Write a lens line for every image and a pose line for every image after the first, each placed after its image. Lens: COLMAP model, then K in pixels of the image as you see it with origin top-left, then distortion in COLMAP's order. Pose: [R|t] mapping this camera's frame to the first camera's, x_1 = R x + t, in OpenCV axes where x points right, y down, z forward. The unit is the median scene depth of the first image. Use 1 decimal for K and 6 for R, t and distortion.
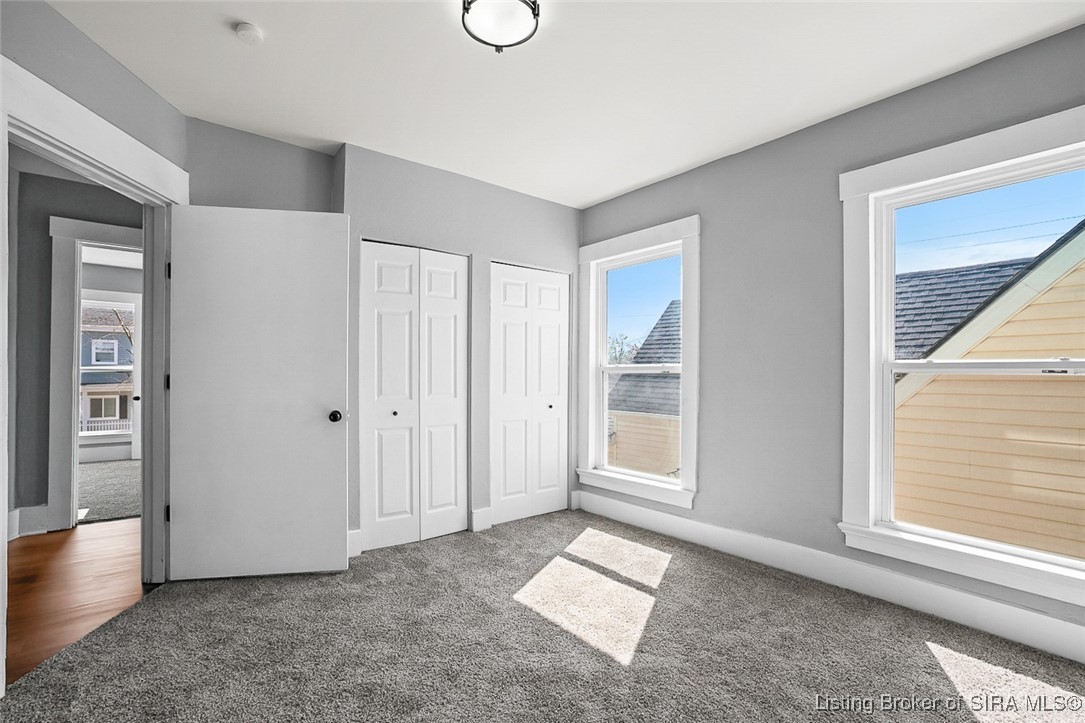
lens RADIAL K [[492.8, 0, 537.9], [0, 492.8, 364.6], [0, 0, 1]] dist [-0.069484, 0.027737]
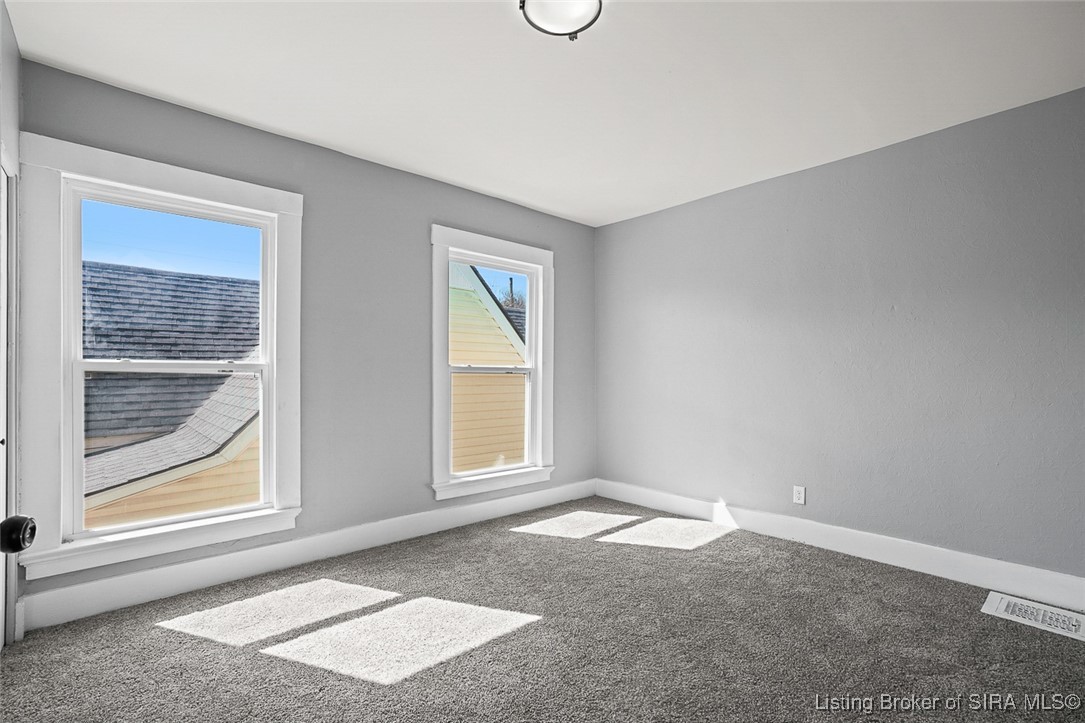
lens RADIAL K [[492.8, 0, 537.9], [0, 492.8, 364.6], [0, 0, 1]] dist [-0.069484, 0.027737]
pose [[-0.067787, 0.013582, 0.997607, -0.607139], [-0.019718, 0.999694, -0.014950, 0.007032], [-0.997505, -0.020684, -0.067498, 0.650198]]
